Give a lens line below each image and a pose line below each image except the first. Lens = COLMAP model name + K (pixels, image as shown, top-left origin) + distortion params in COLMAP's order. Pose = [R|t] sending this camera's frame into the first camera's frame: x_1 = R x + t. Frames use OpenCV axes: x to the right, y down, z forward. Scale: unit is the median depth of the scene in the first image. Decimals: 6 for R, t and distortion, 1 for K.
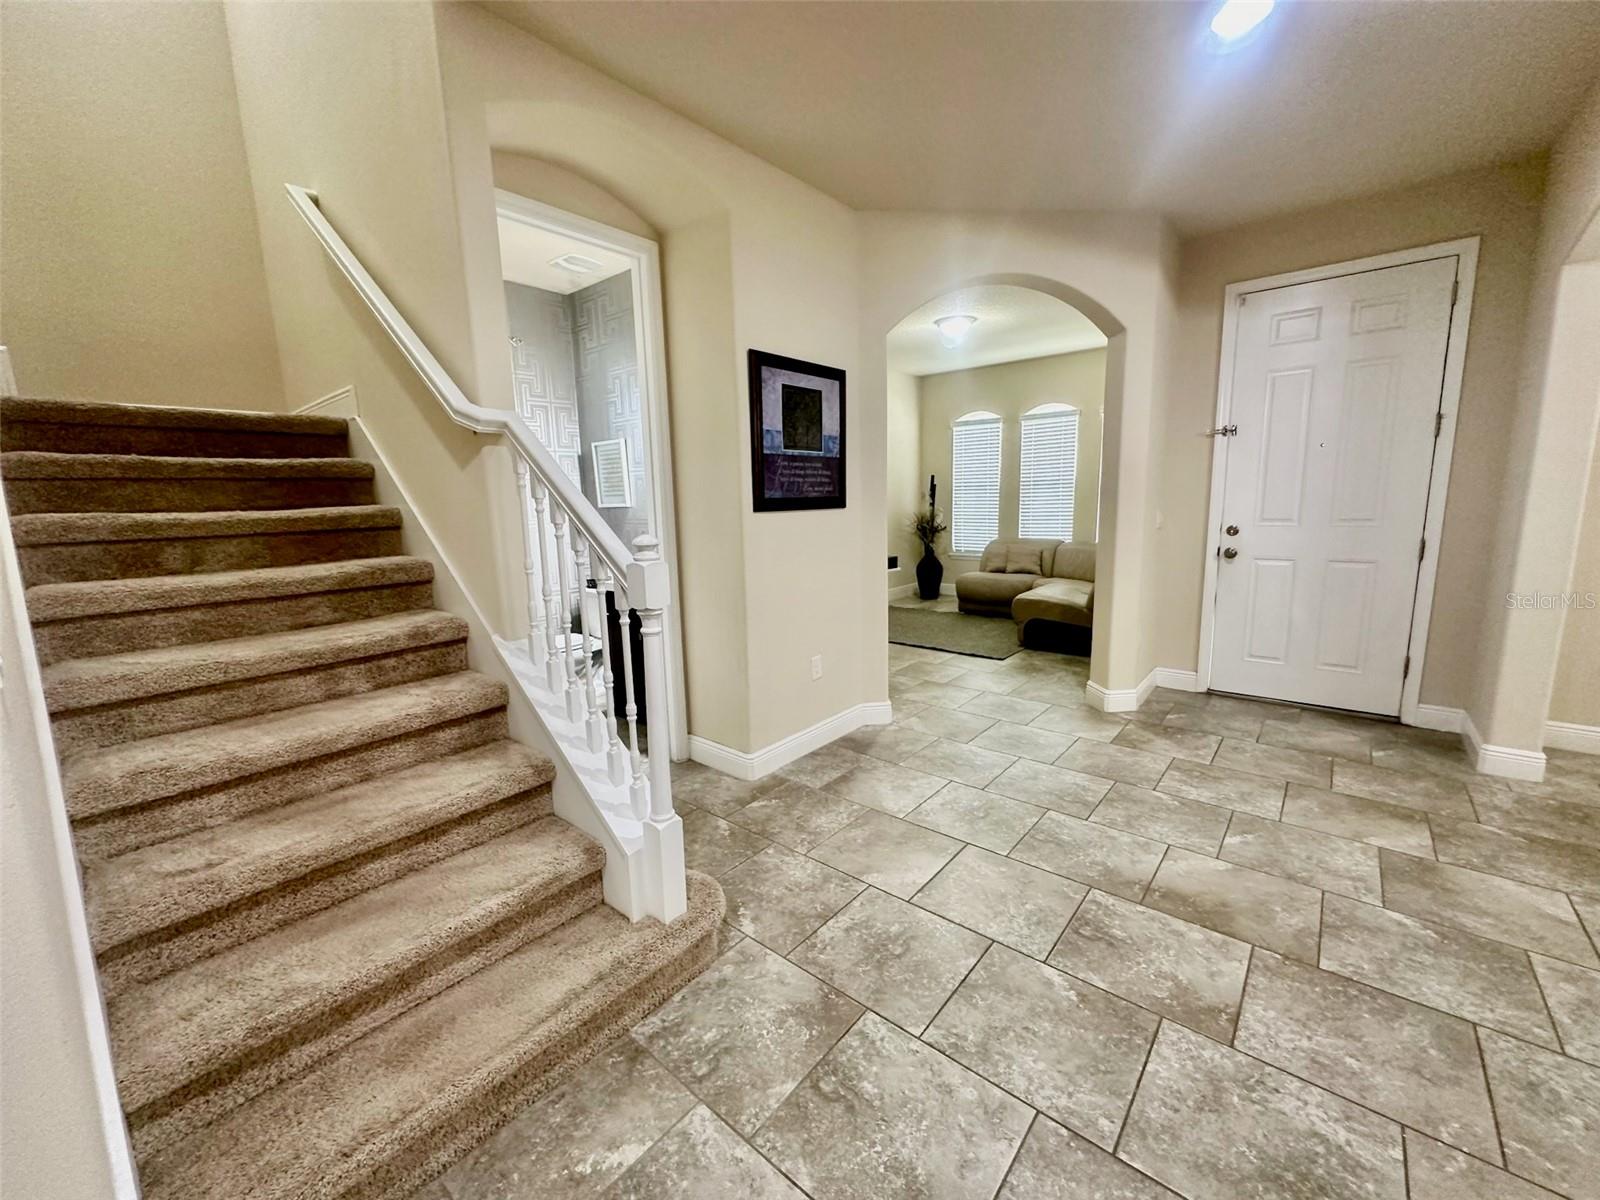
lens RADIAL K [[636.3, 0, 796.4], [0, 636.3, 592.6], [0, 0, 1]] dist [-0.002732, 0.000234]
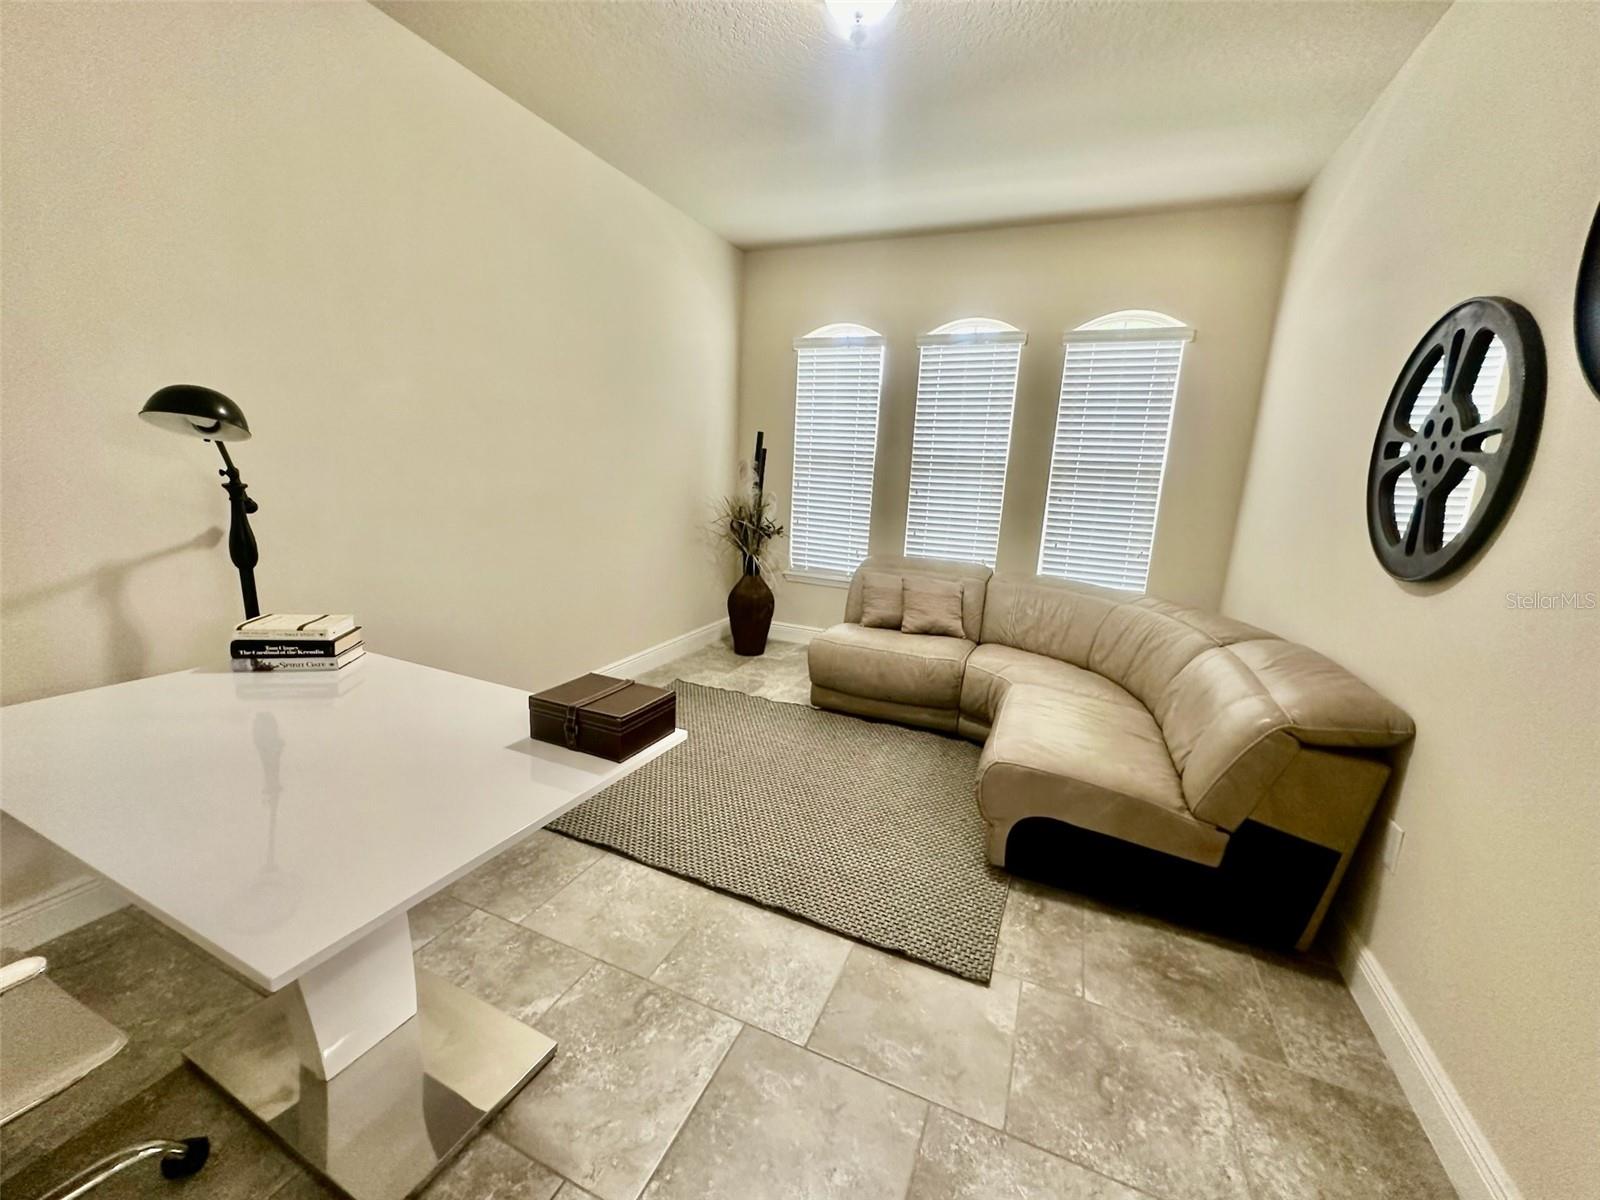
lens RADIAL K [[636.3, 0, 796.0], [0, 636.3, 597.8], [0, 0, 1]] dist [-0.002732, 0.000234]
pose [[0.953969, 0.007458, 0.299812, 0.079934], [-0.026456, 0.997886, 0.059357, -0.074969], [-0.298735, -0.064557, 0.952150, 0.459828]]
